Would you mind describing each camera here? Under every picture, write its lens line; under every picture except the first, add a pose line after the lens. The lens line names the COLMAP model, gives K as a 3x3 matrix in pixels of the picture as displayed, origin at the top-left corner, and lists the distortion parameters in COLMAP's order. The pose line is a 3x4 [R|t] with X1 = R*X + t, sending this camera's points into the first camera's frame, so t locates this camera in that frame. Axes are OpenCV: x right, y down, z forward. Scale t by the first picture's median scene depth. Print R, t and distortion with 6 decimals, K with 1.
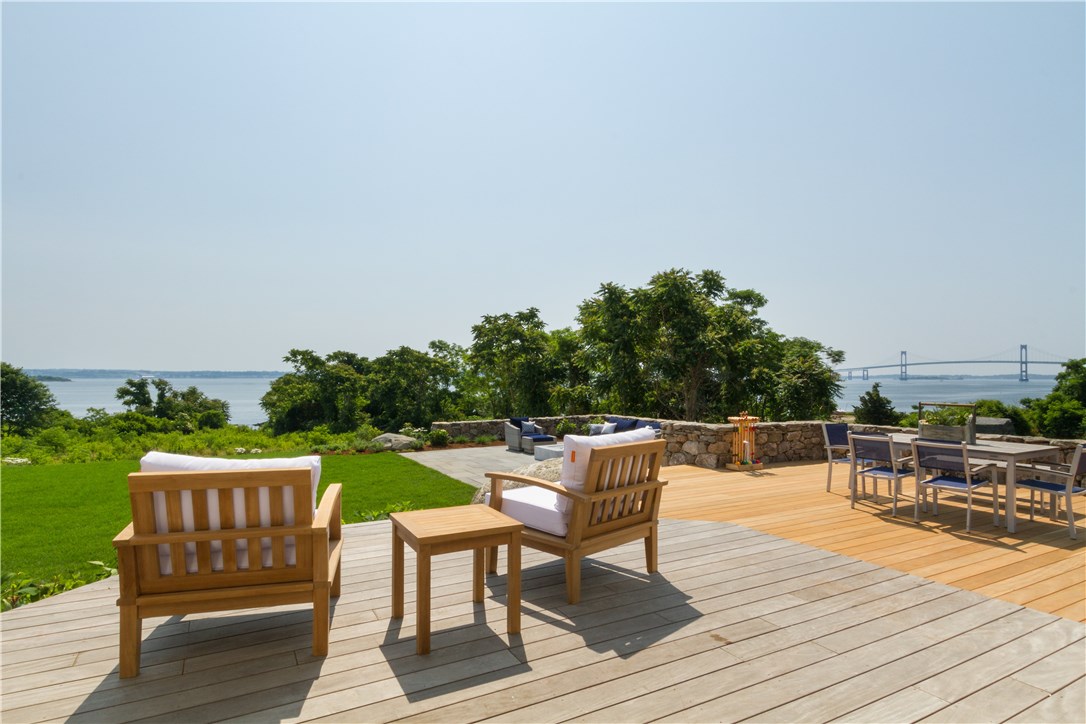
lens RADIAL K [[580.7, 0, 543.0], [0, 580.7, 362.0], [0, 0, 1]] dist [0.003536, 0.000275]
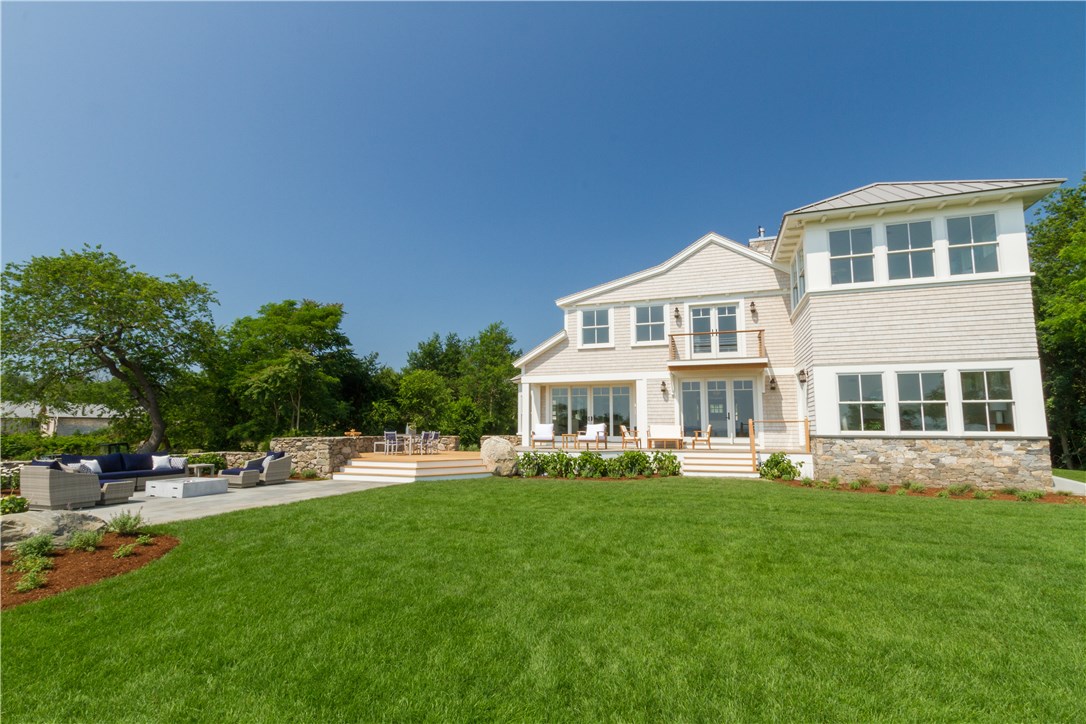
lens RADIAL K [[528.9, 0, 543.0], [0, 528.9, 362.0], [0, 0, 1]] dist [0.036982, -0.016579]
pose [[-0.686096, 0.095033, 0.721277, -0.445223], [-0.020797, 0.988464, -0.150020, 0.034195], [-0.727213, -0.117929, -0.676205, 0.535137]]
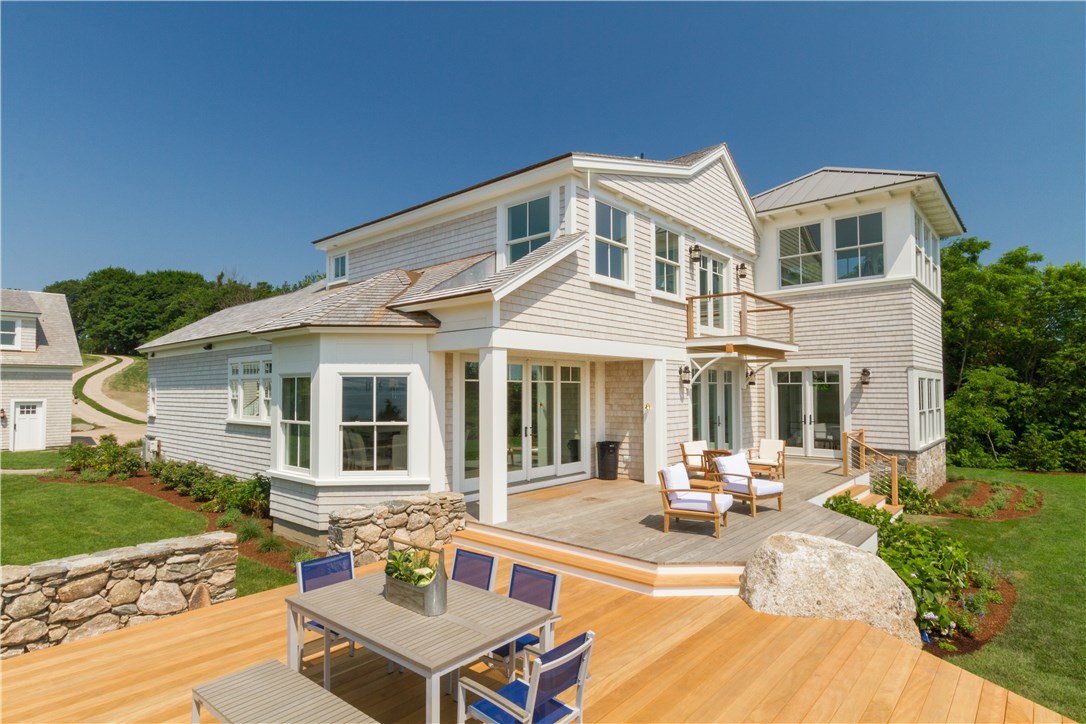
lens RADIAL K [[580.7, 0, 543.0], [0, 580.7, 362.0], [0, 0, 1]] dist [0.003536, 0.000275]
pose [[-0.932655, -0.013880, -0.360503, 0.162302], [0.013625, 0.997192, -0.073641, -0.016269], [0.360512, -0.073593, -0.929847, 0.336846]]
